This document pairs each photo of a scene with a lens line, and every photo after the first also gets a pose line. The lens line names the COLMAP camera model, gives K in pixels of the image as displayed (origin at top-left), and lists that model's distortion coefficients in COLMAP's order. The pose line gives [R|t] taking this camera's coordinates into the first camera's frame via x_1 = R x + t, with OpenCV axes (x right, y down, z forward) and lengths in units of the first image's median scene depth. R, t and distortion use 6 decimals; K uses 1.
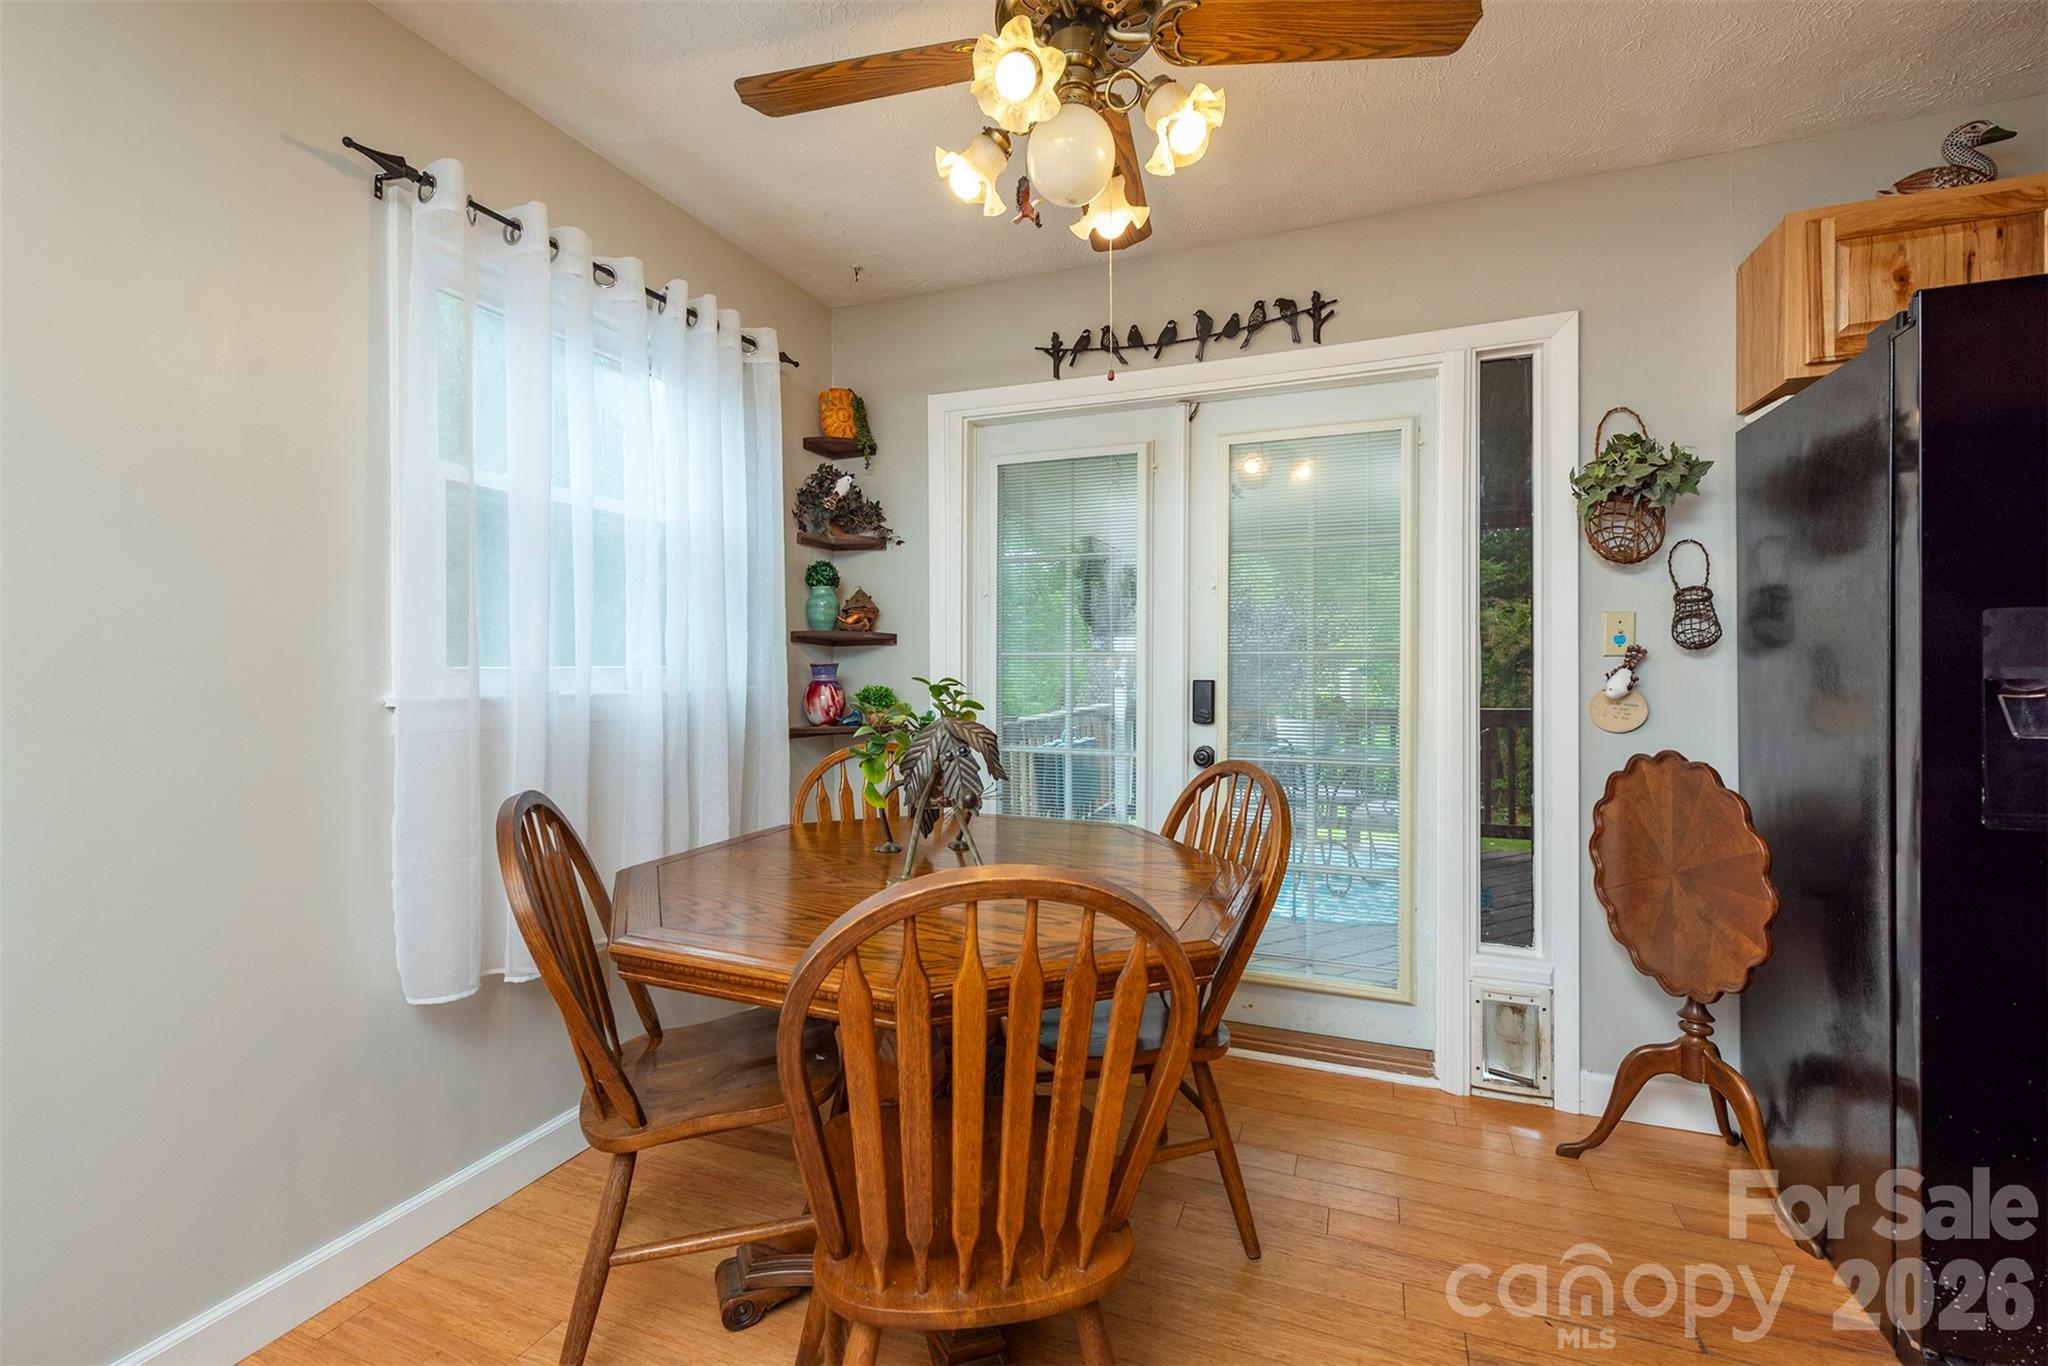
lens RADIAL K [[916.2, 0, 1021.8], [0, 916.2, 671.3], [0, 0, 1]] dist [-0.000475, -0.000105]
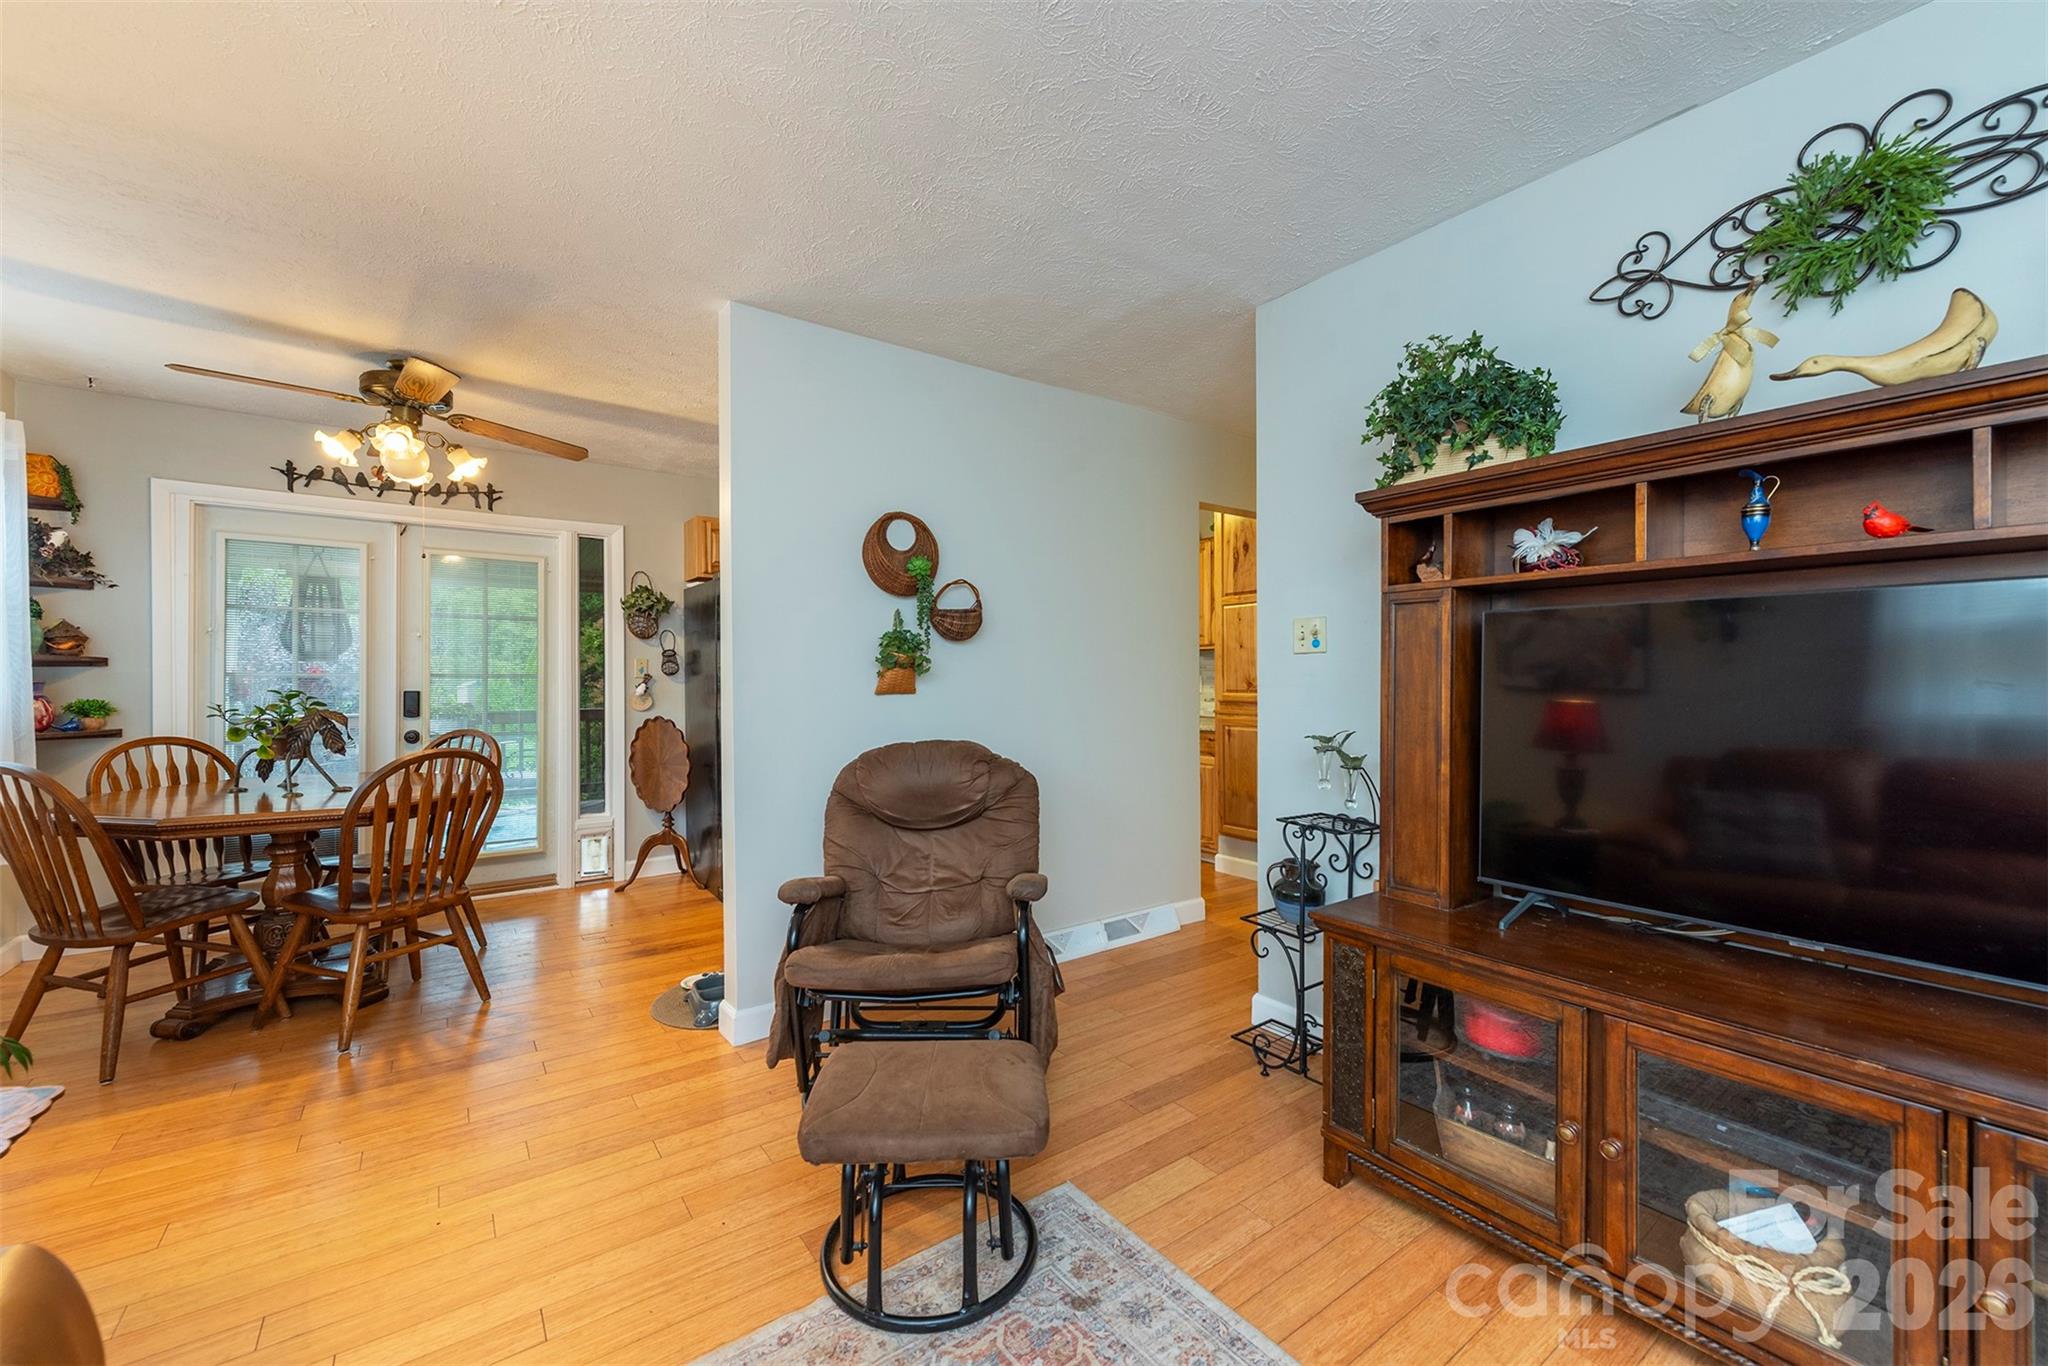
lens RADIAL K [[792.0, 0, 1025.9], [0, 792.0, 680.4], [0, 0, 1]] dist [0.000519, -0.000723]
pose [[0.542258, 0.000835, 0.840212, -0.455535], [0.004384, 0.999983, -0.003823, 0.001146], [-0.840201, 0.005757, 0.542245, -0.817275]]
